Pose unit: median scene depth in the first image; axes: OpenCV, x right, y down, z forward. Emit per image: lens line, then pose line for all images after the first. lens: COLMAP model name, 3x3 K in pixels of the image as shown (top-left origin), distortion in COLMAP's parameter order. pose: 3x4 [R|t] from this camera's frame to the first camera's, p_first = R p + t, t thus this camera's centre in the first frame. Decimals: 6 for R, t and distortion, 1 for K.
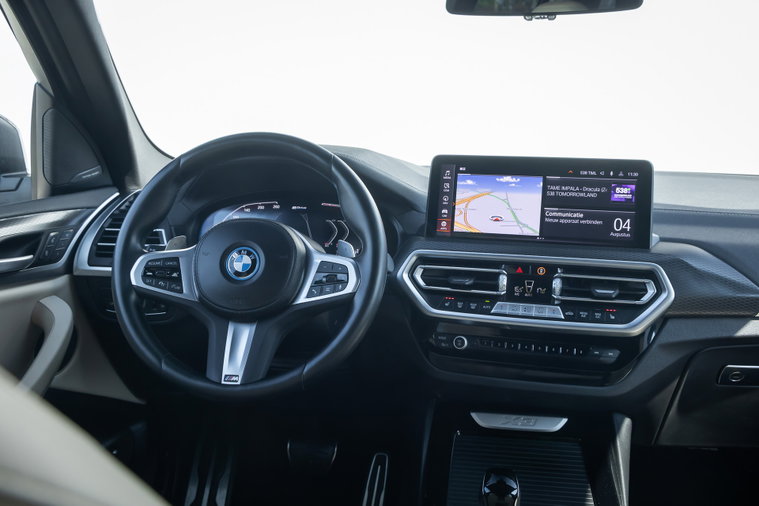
lens RADIAL K [[746.0, 0, 379.5], [0, 746.0, 253.0], [0, 0, 1]] dist [0.006062, -0.002713]
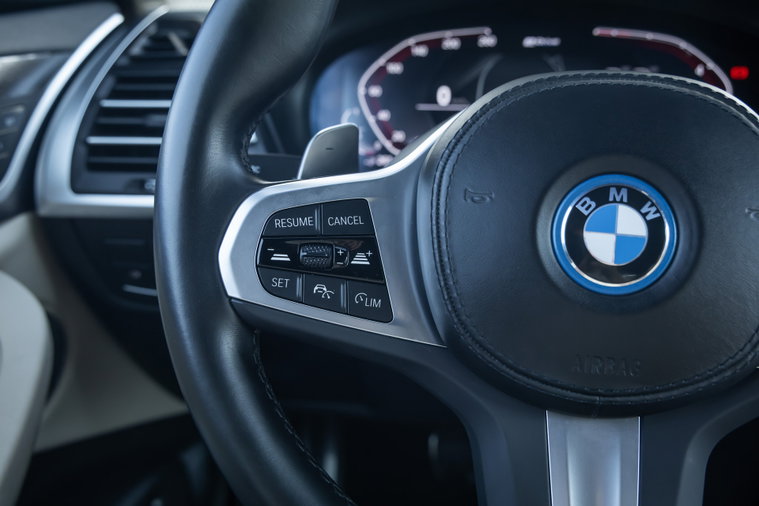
lens RADIAL K [[746.0, 0, 379.5], [0, 746.0, 253.0], [0, 0, 1]] dist [0.006062, -0.002713]
pose [[0.999379, -0.026714, 0.022978, -0.271215], [0.021678, 0.980209, 0.196773, -0.034559], [-0.027780, -0.196153, 0.980180, 0.687878]]
